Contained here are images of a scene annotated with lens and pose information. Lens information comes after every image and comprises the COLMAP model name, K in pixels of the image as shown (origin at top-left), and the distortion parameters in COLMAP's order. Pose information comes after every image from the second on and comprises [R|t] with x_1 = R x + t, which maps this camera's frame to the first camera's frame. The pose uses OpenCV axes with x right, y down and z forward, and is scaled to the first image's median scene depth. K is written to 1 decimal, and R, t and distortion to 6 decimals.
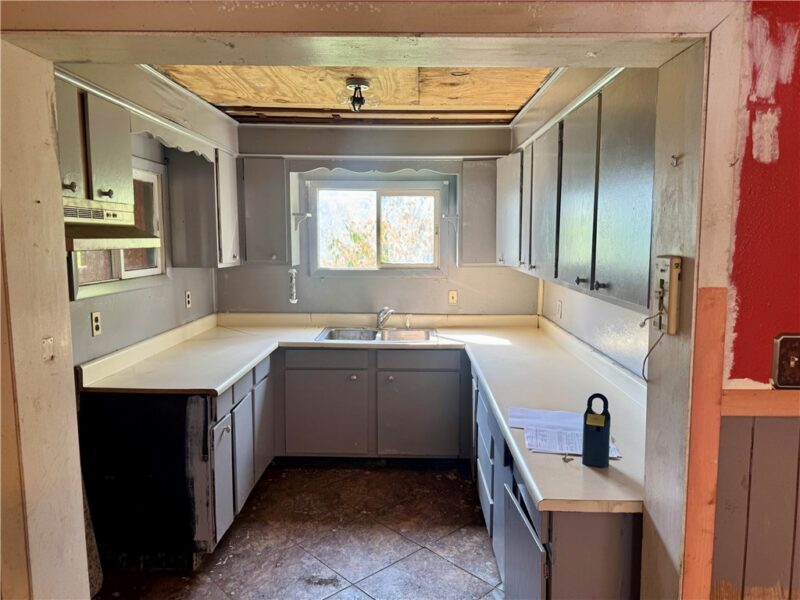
lens RADIAL K [[566.0, 0, 401.1], [0, 566.0, 302.7], [0, 0, 1]] dist [0.051178, -0.059512]
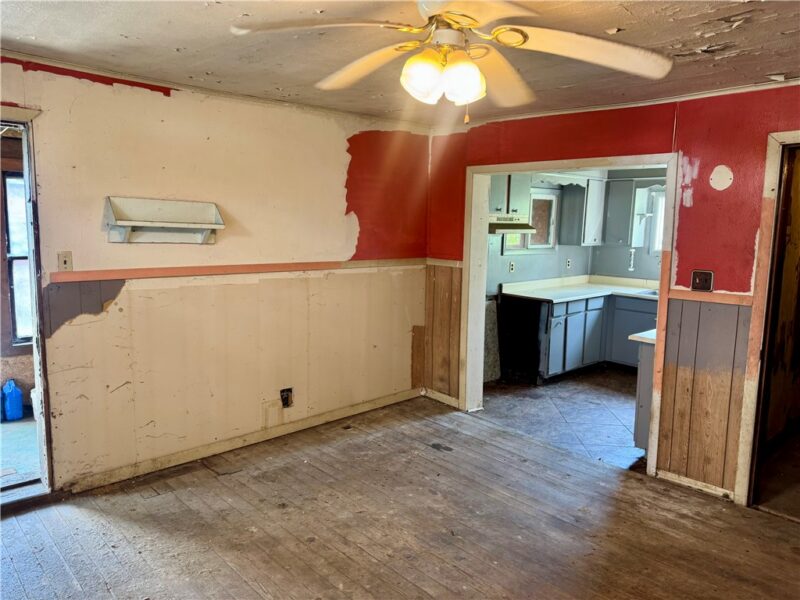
lens RADIAL K [[552.9, 0, 400.0], [0, 552.9, 300.0], [0, 0, 1]] dist [0.101556, -0.161919]
pose [[0.693078, 0.111303, -0.712218, 0.743451], [-0.099217, 0.993334, 0.058683, 0.082811], [0.714002, 0.029992, 0.699501, -0.851690]]
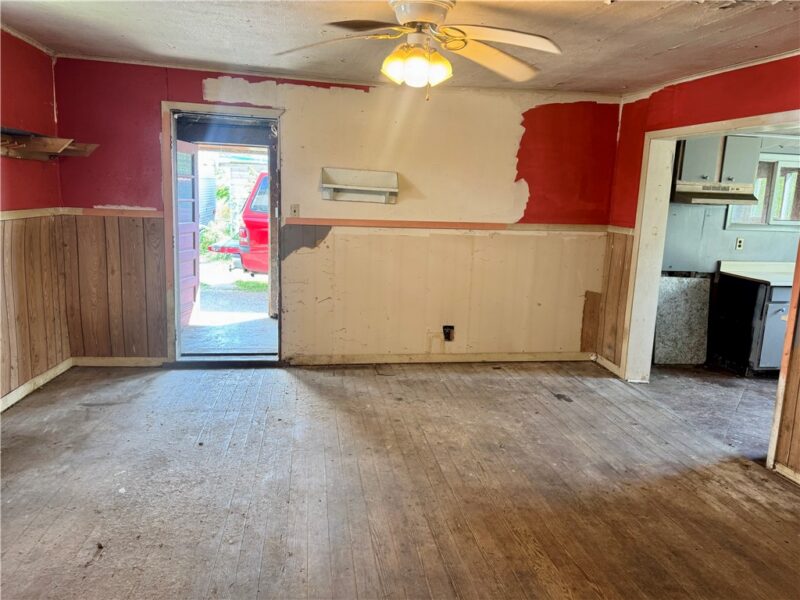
lens RADIAL K [[552.9, 0, 400.0], [0, 552.9, 300.0], [0, 0, 1]] dist [0.101556, -0.161919]
pose [[0.170866, 0.187628, -0.967265, 1.223002], [-0.144509, 0.975857, 0.163768, 0.080346], [0.974640, 0.111796, 0.193854, -0.525448]]
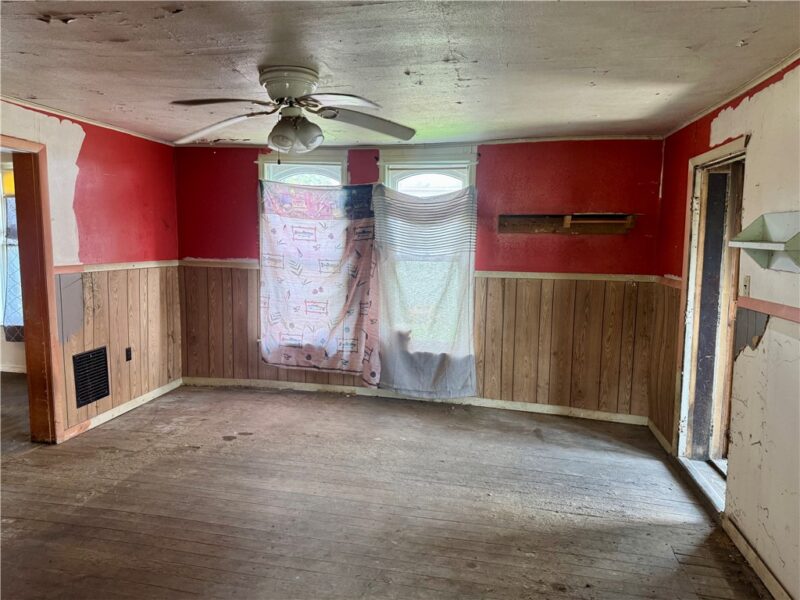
lens RADIAL K [[566.0, 0, 401.1], [0, 566.0, 302.7], [0, 0, 1]] dist [0.051178, -0.059512]
pose [[-0.983795, -0.042447, 0.174199, -0.090899], [-0.004453, 0.977058, 0.212928, -0.064604], [-0.179241, 0.208701, -0.961414, 0.659271]]
